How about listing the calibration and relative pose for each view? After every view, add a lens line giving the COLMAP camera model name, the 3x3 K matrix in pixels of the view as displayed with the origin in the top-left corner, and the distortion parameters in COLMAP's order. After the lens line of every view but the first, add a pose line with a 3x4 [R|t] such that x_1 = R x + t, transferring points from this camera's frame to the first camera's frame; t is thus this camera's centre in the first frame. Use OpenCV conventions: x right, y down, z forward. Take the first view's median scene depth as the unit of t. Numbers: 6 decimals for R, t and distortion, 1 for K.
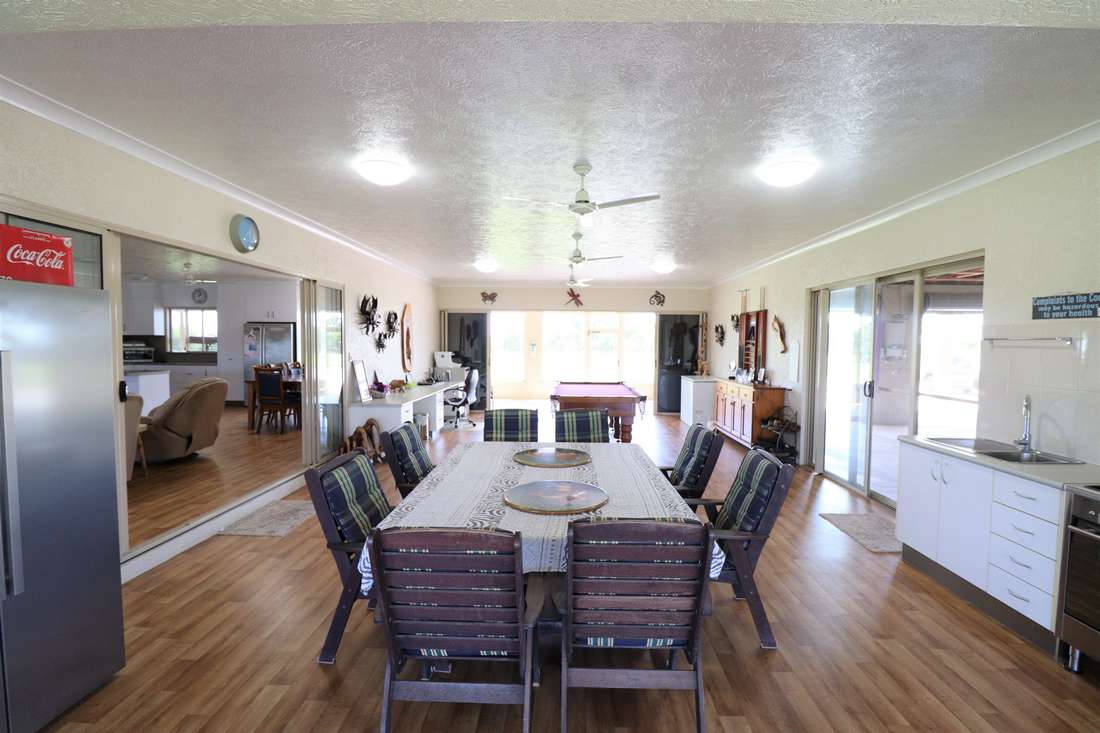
lens RADIAL K [[509.8, 0, 556.8], [0, 509.8, 364.1], [0, 0, 1]] dist [-0.012223, -0.002398]
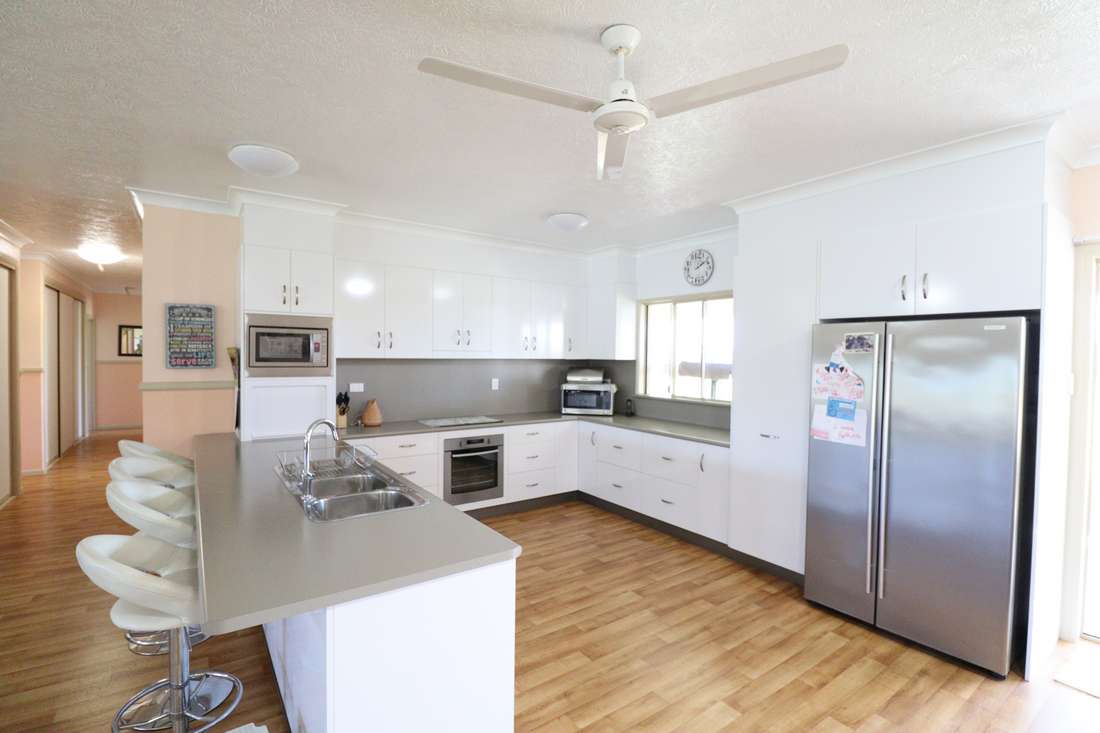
lens RADIAL K [[509.8, 0, 552.3], [0, 509.8, 369.7], [0, 0, 1]] dist [-0.012223, -0.002398]
pose [[0.597313, 0.021766, -0.801713, -0.438037], [-0.041158, 0.999146, -0.003539, -0.043204], [0.800952, 0.035111, 0.597699, 0.653589]]
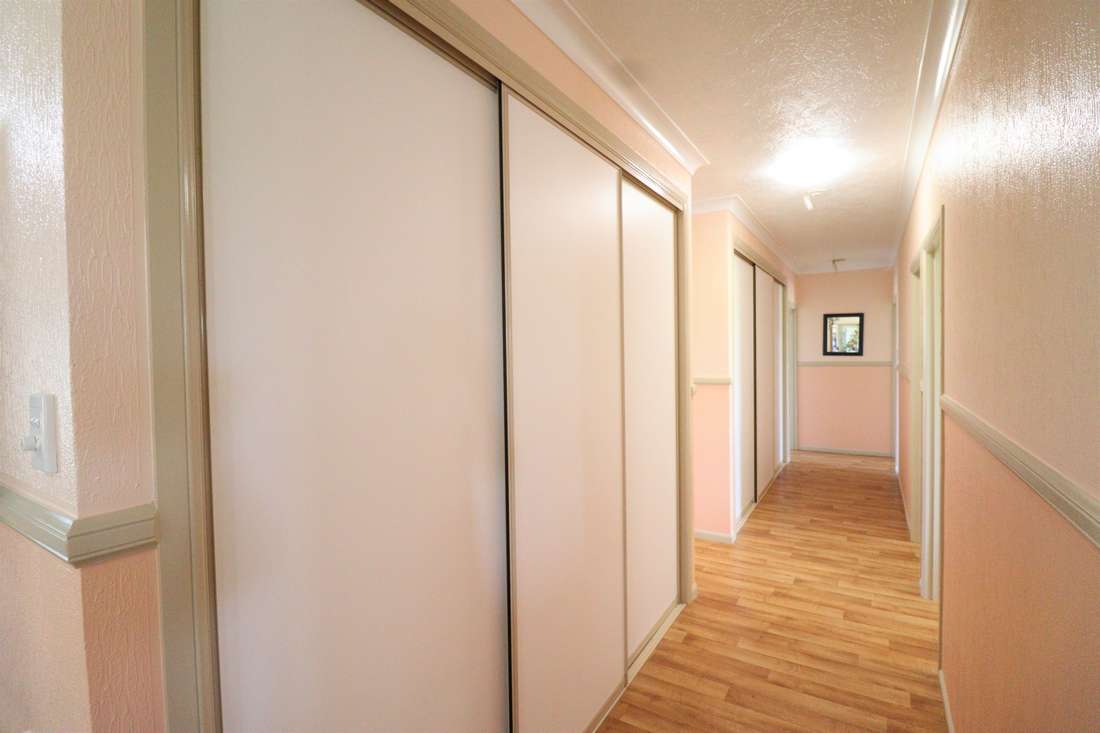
lens RADIAL K [[509.8, 0, 546.4], [0, 509.8, 365.0], [0, 0, 1]] dist [-0.012223, -0.002398]
pose [[-0.521814, 0.021126, -0.852798, -0.629106], [-0.018627, 0.999173, 0.036150, -0.043509], [0.852856, 0.034749, -0.520989, 0.633000]]
